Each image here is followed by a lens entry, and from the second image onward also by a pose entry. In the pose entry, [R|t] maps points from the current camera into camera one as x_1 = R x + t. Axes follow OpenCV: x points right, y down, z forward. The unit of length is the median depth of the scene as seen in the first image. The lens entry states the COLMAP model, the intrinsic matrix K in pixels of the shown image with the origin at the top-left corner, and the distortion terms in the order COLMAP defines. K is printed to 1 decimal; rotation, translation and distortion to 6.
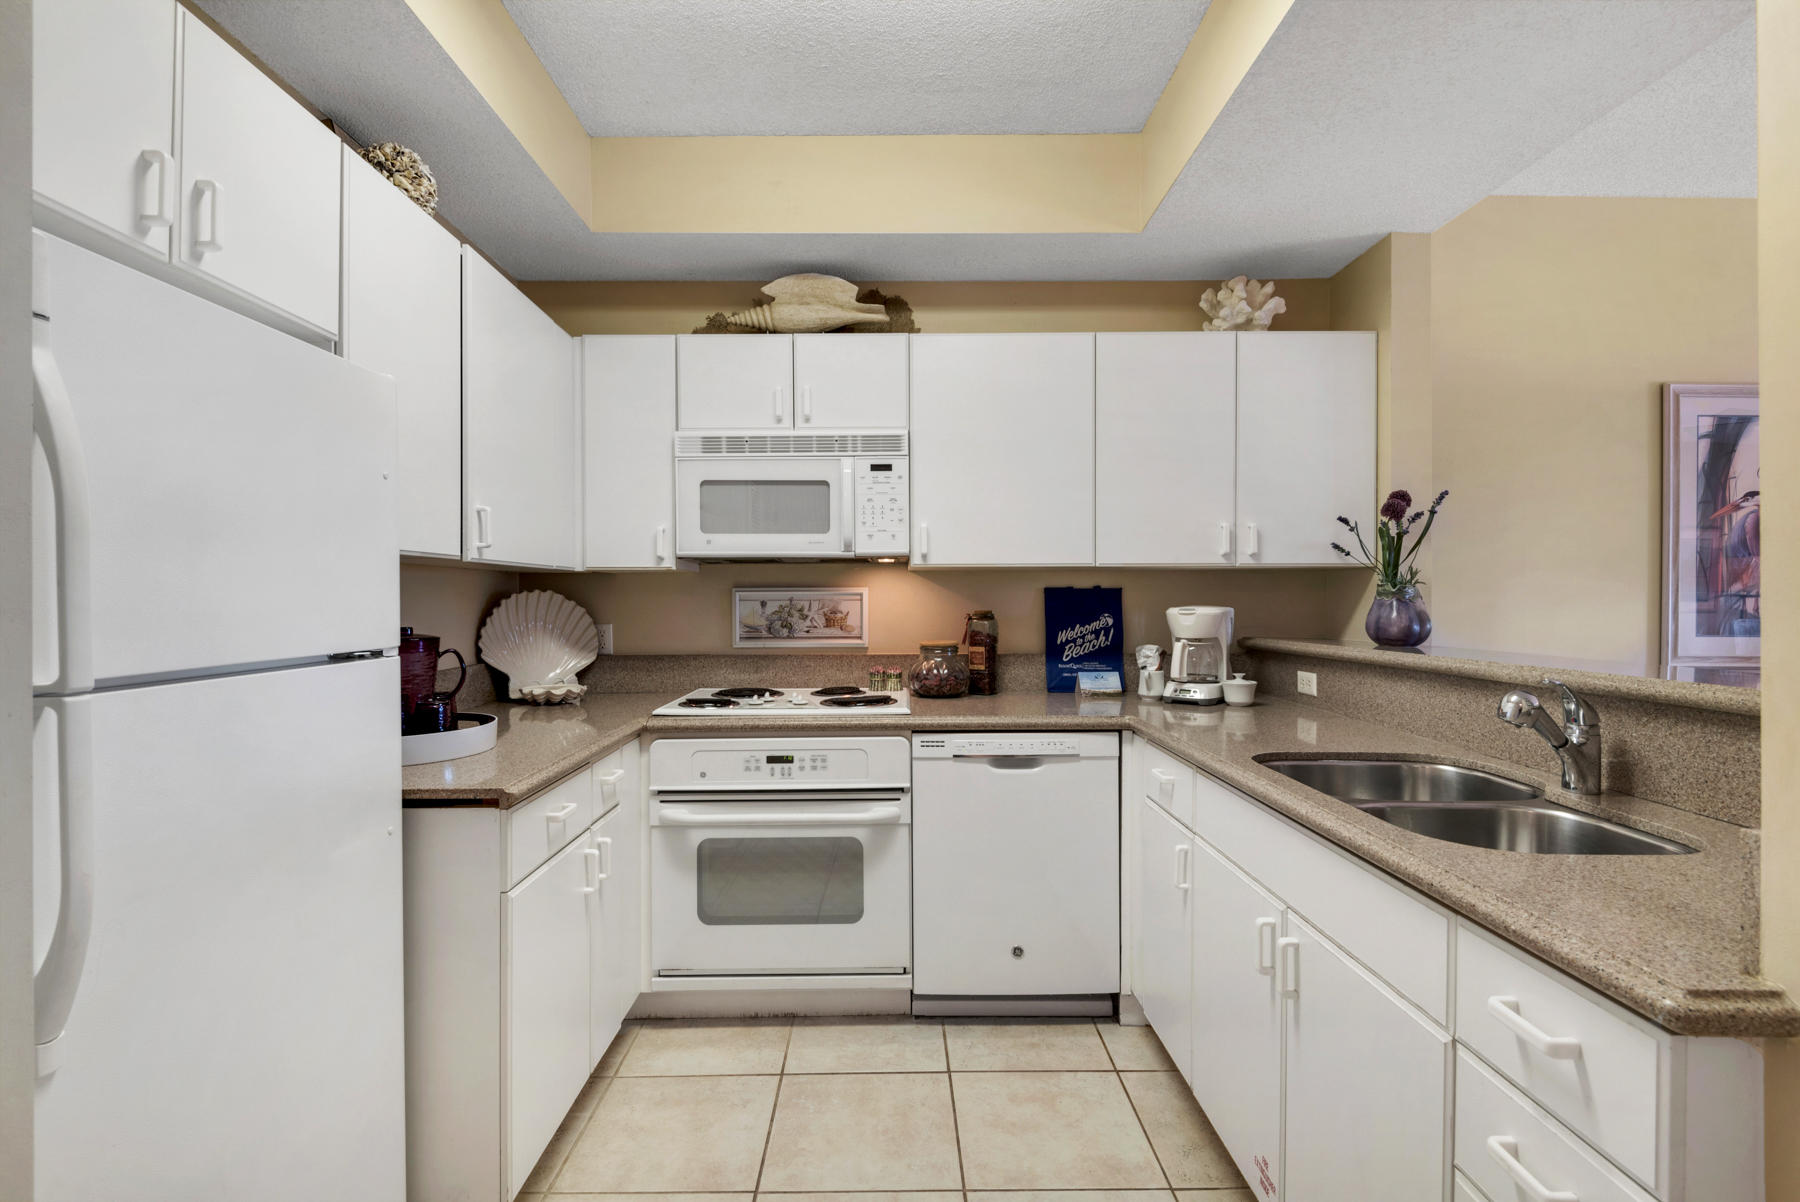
lens RADIAL K [[844.6, 0, 895.9], [0, 844.6, 597.2], [0, 0, 1]] dist [0.018539, -0.010297]
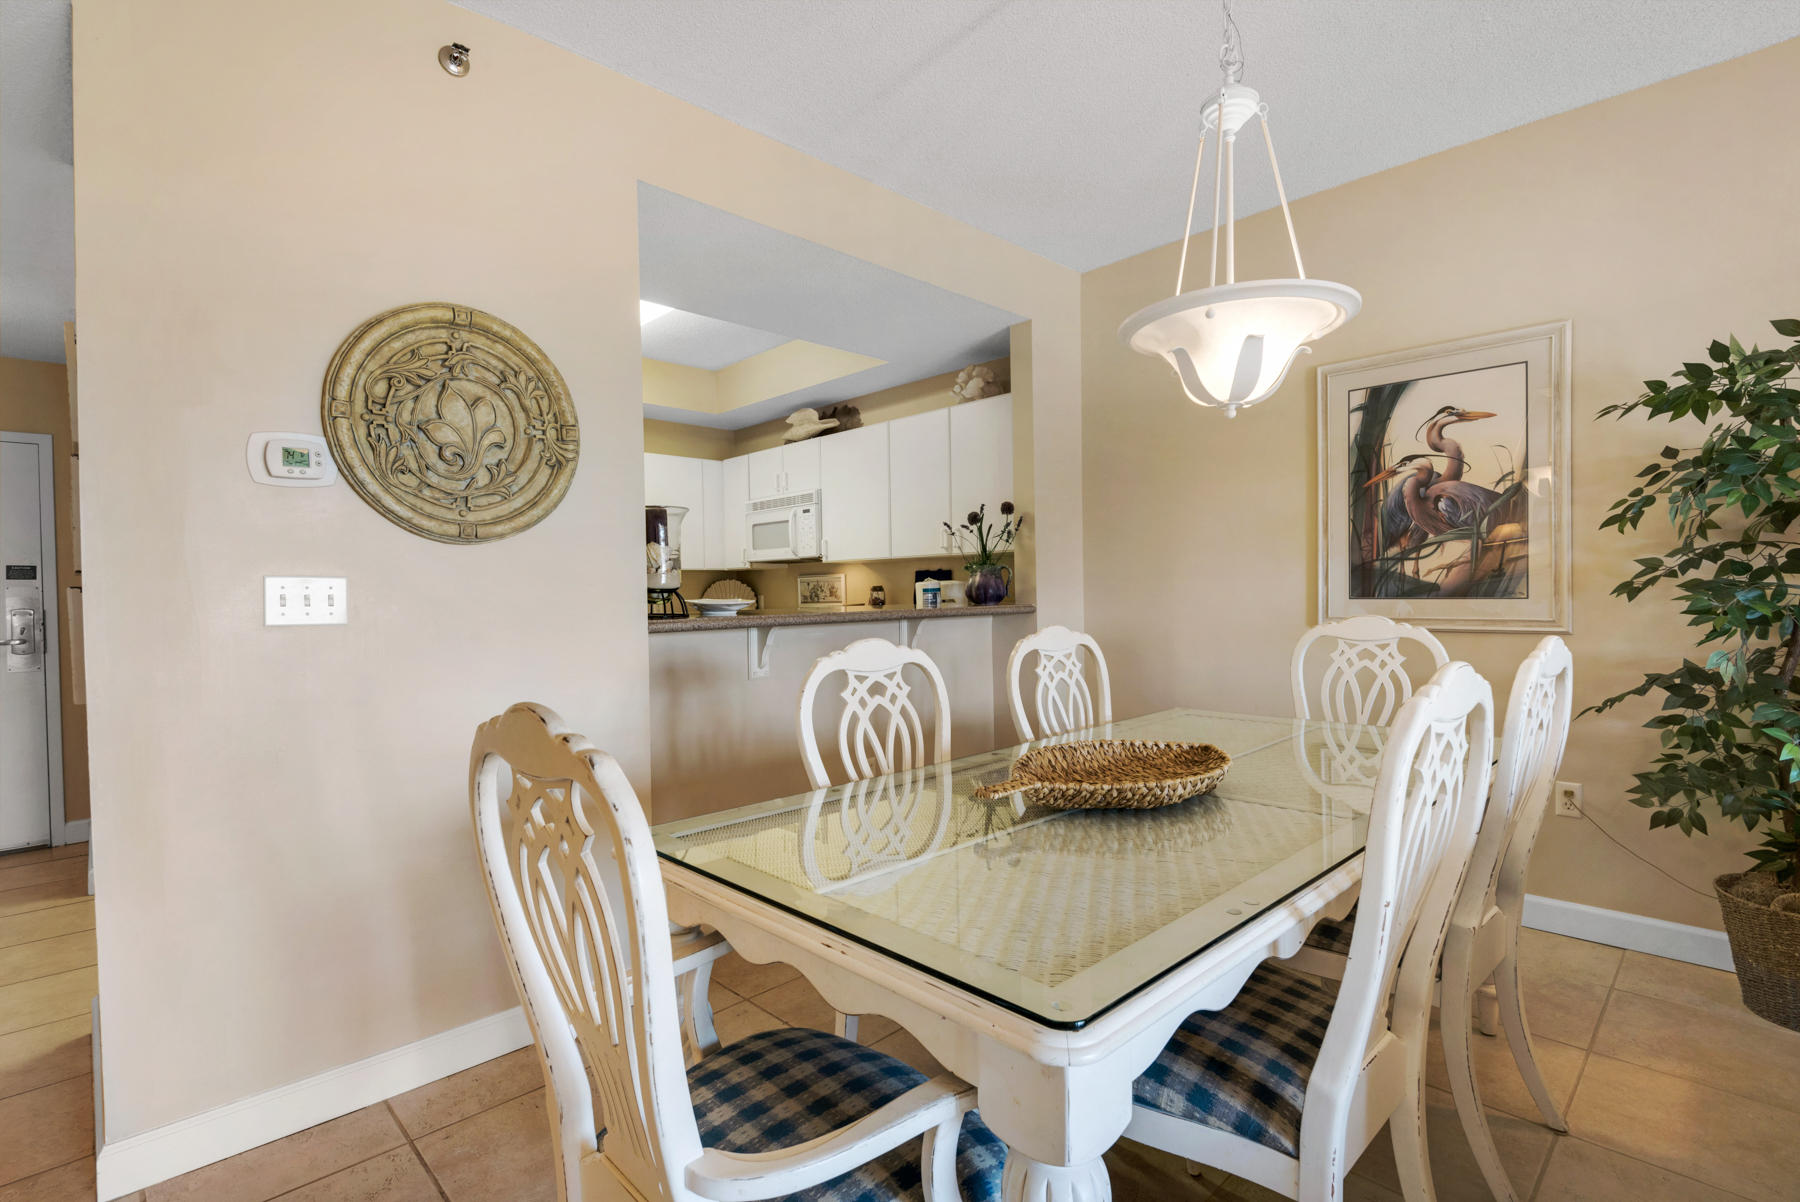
lens RADIAL K [[844.6, 0, 894.7], [0, 844.6, 602.9], [0, 0, 1]] dist [0.018539, -0.010297]
pose [[0.688128, -0.001885, -0.725587, 1.323906], [0.018248, 0.999725, 0.014708, 0.025571], [0.725360, -0.023361, 0.687973, -0.148910]]
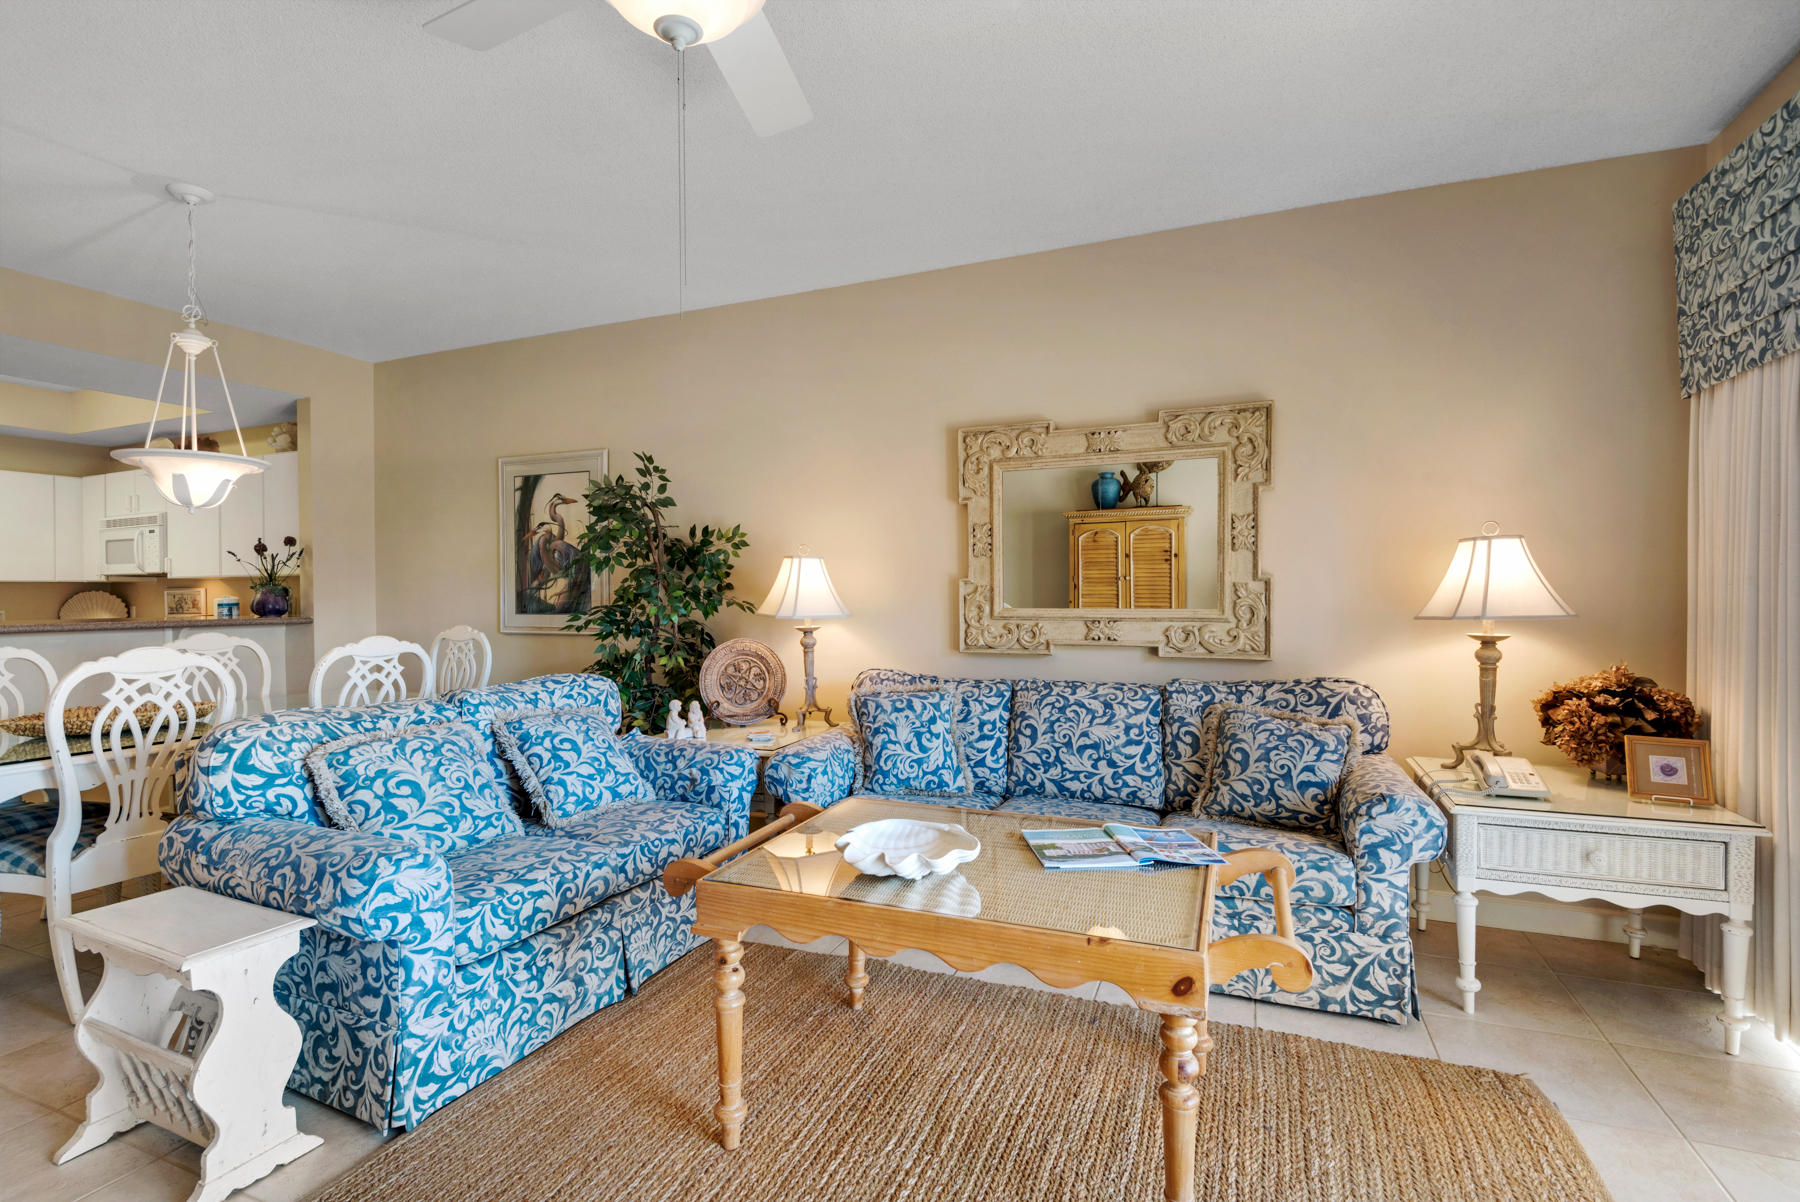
lens RADIAL K [[844.6, 0, 891.9], [0, 844.6, 598.9], [0, 0, 1]] dist [0.018539, -0.010297]
pose [[0.914701, -0.004002, -0.404110, 2.249849], [0.006369, 0.999970, 0.004513, 0.015505], [0.404080, -0.006702, 0.914699, -0.182105]]
